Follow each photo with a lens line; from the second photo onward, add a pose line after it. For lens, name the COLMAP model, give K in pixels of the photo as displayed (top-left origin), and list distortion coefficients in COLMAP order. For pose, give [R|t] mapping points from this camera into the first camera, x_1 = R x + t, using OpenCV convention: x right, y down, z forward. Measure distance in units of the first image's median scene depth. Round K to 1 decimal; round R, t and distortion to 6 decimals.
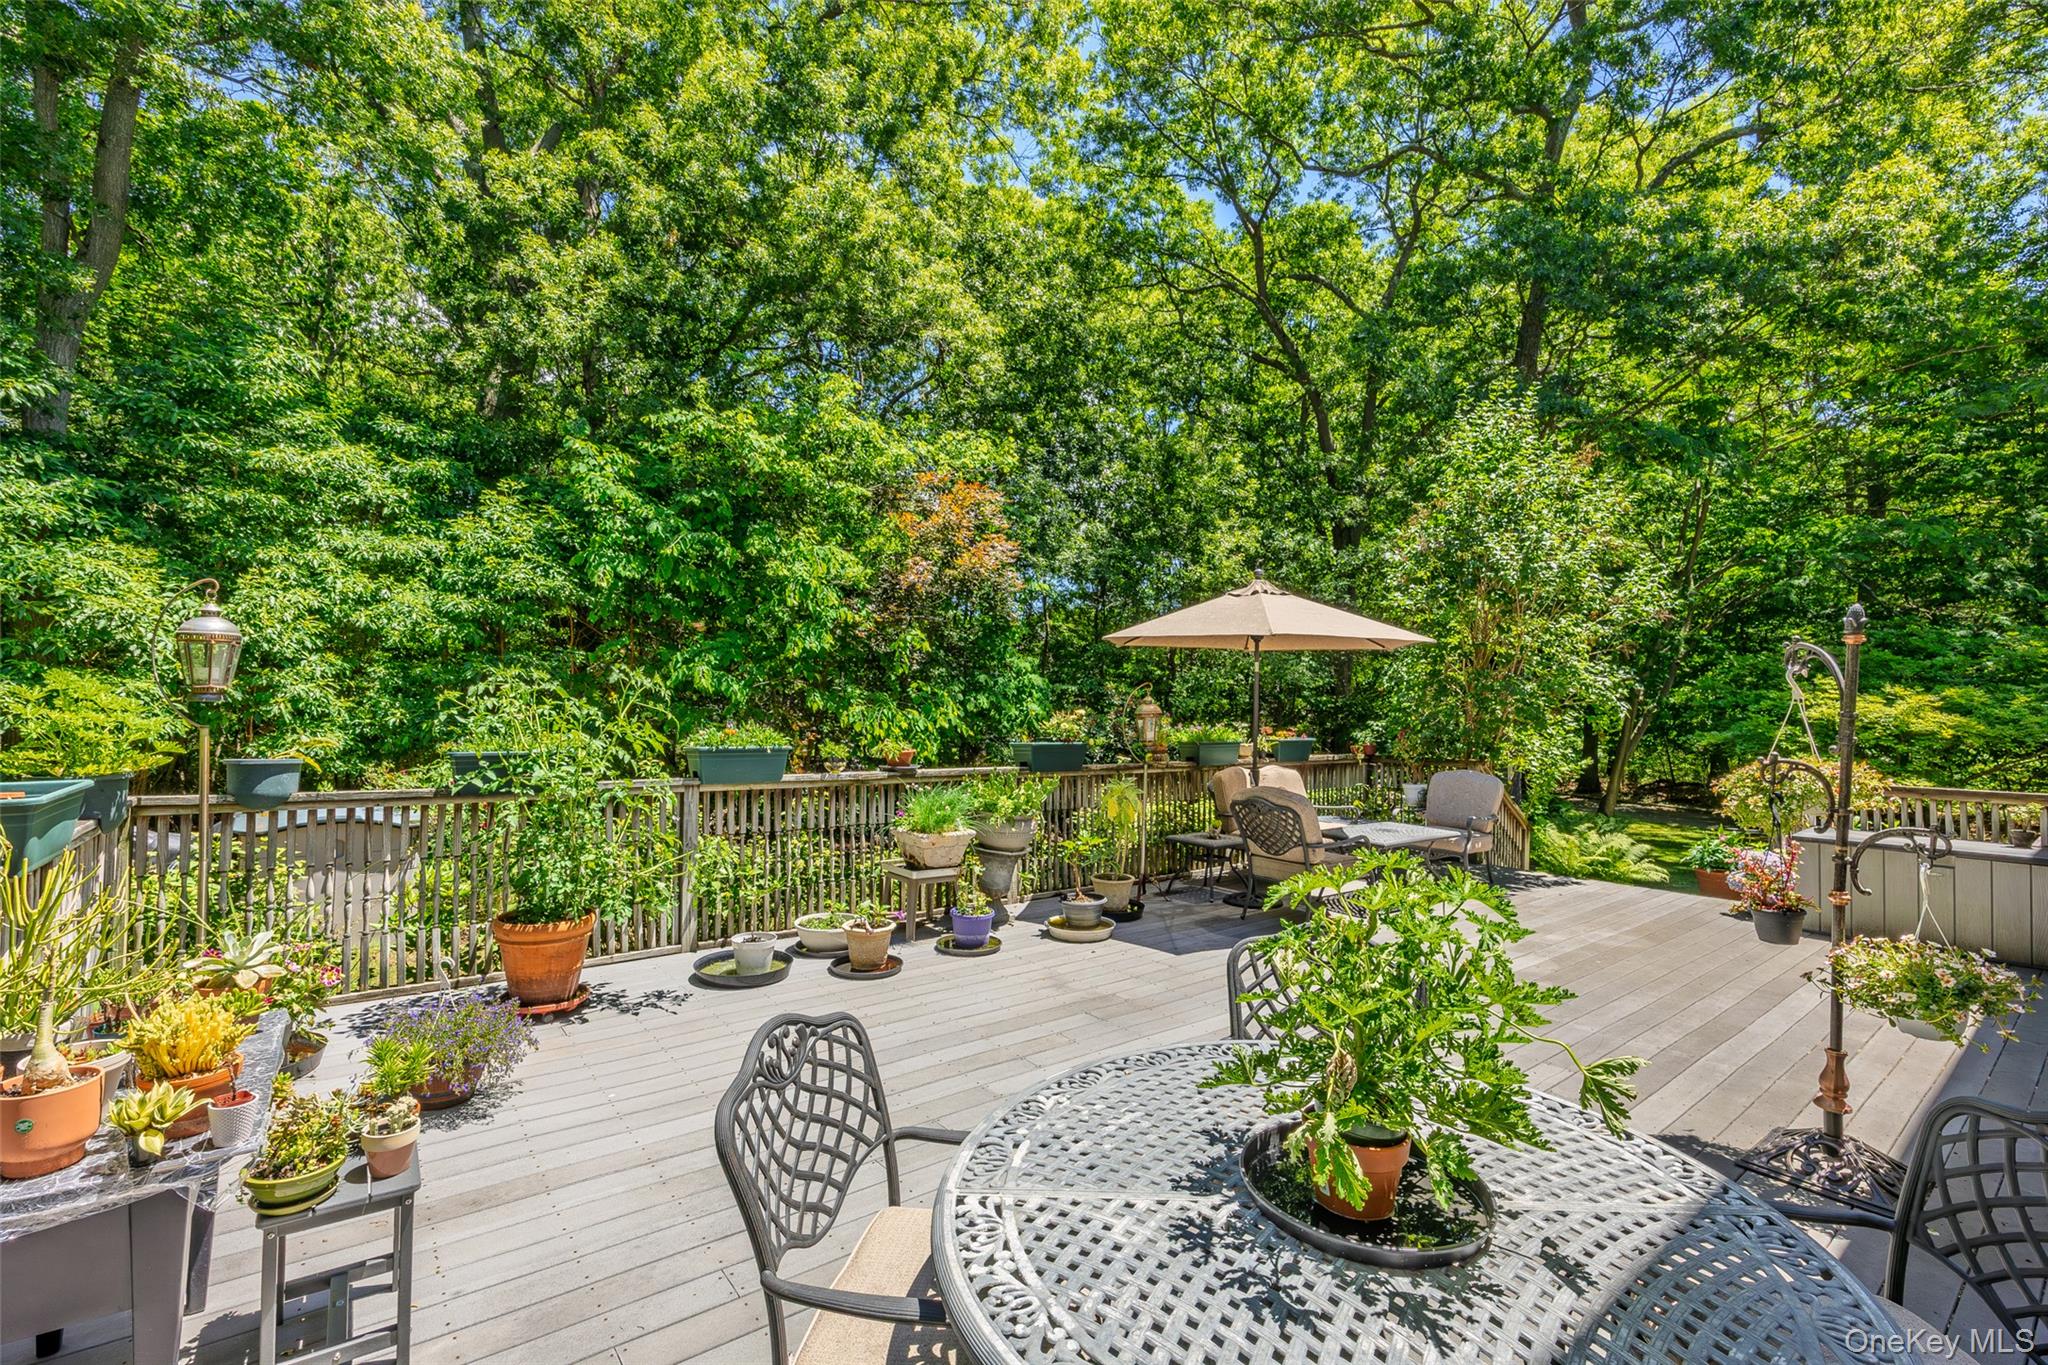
lens RADIAL K [[887.6, 0, 1024.4], [0, 887.6, 680.6], [0, 0, 1]] dist [-0.016606, 0.001010]
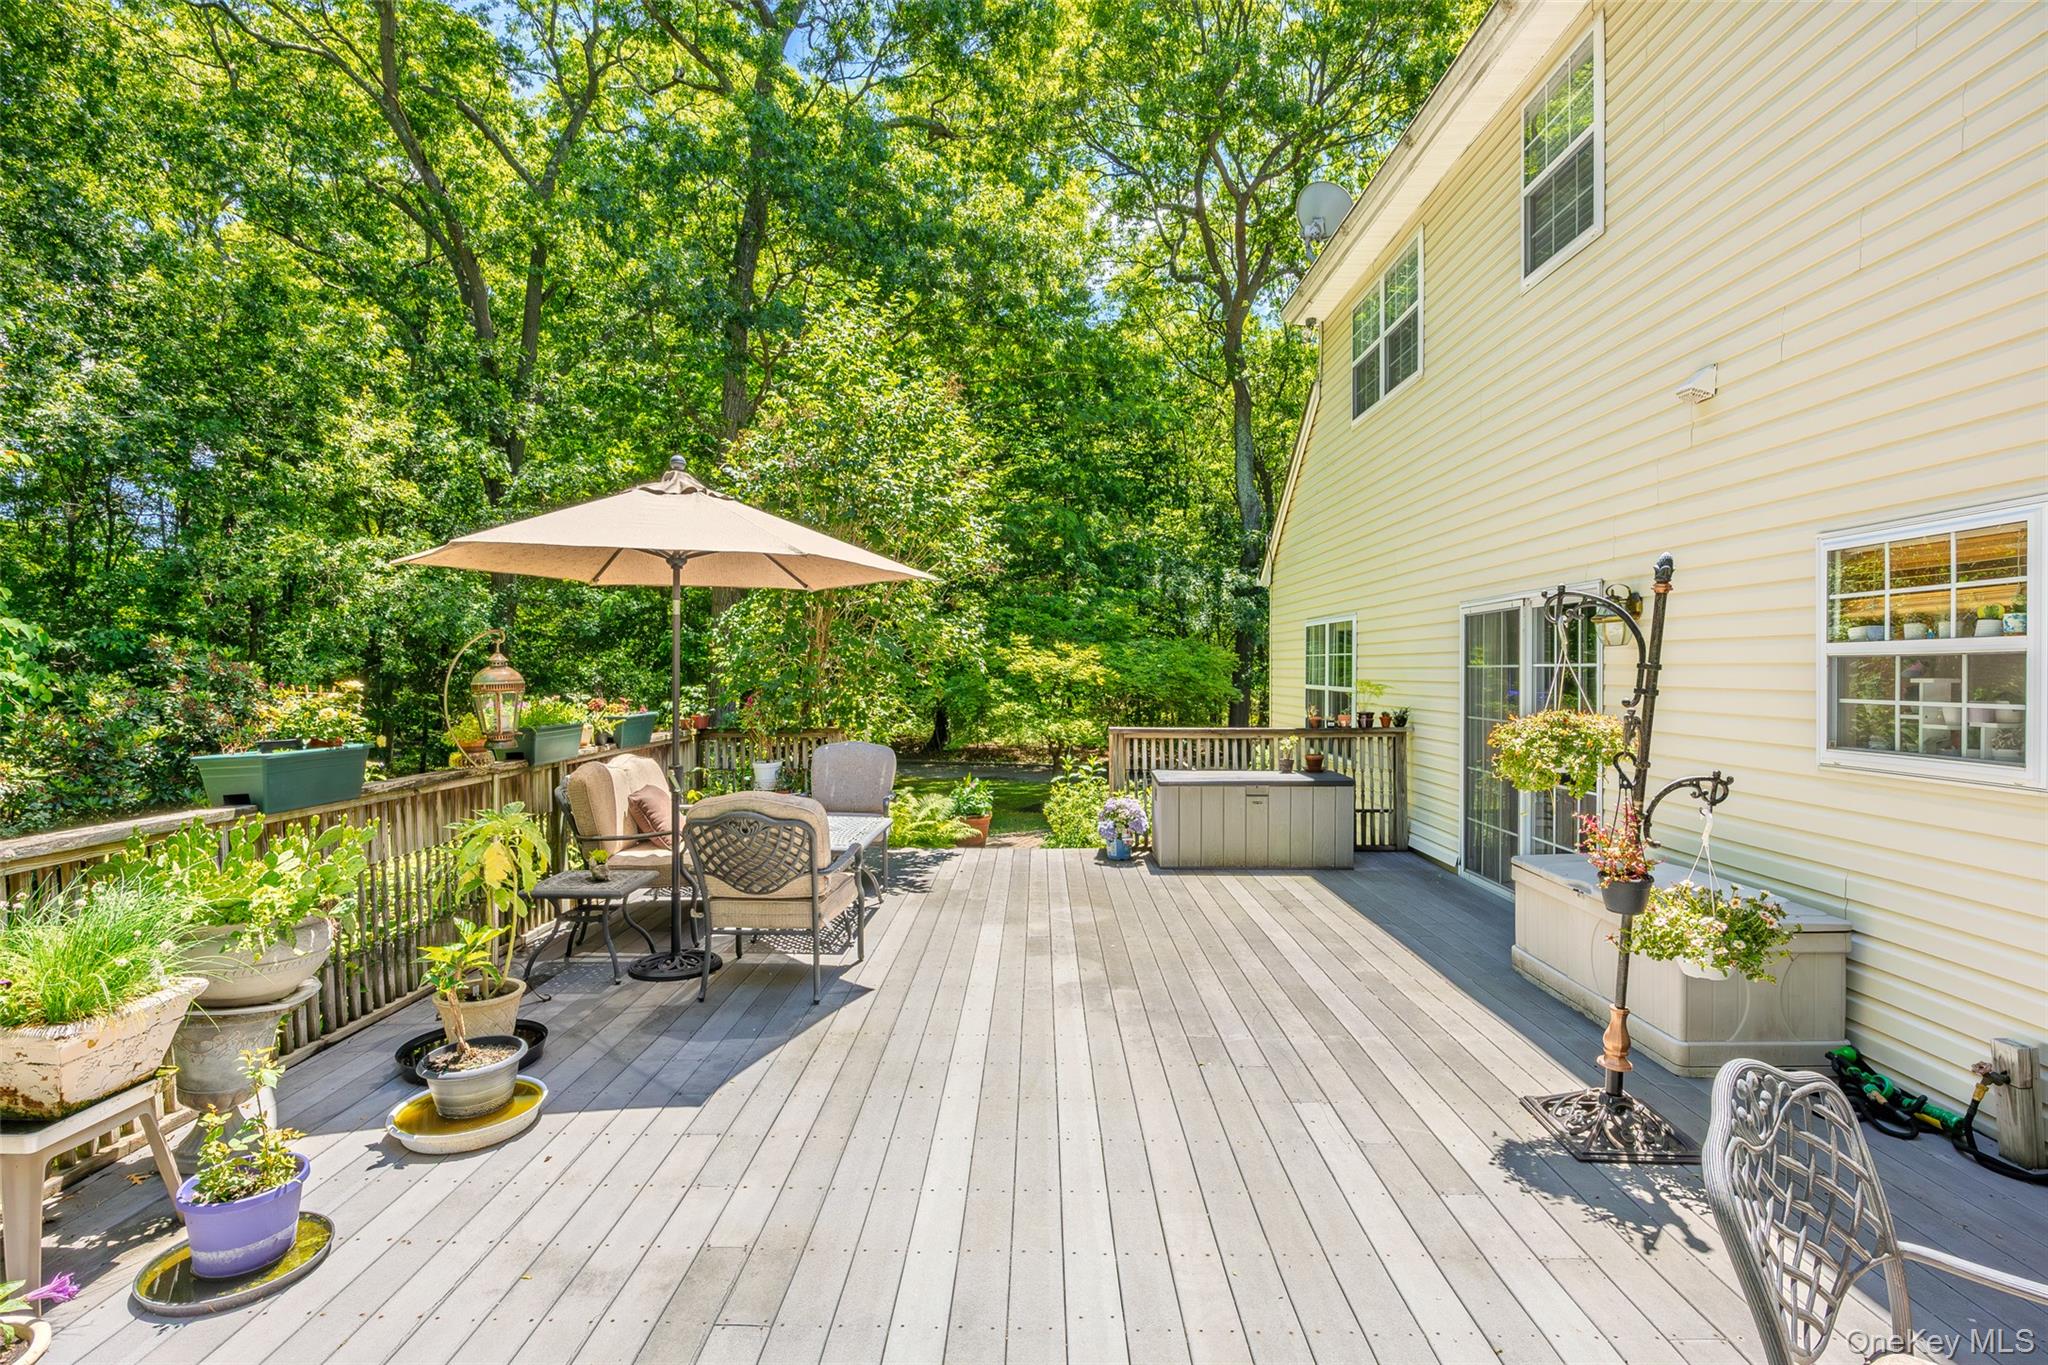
lens RADIAL K [[980.0, 0, 1018.8], [0, 980.0, 690.9], [0, 0, 1]] dist [-0.015185, -0.000245]
pose [[0.627083, -0.033947, 0.778212, -0.084075], [-0.008338, 0.998700, 0.050284, 0.004476], [-0.778908, -0.038021, 0.625985, 0.216200]]
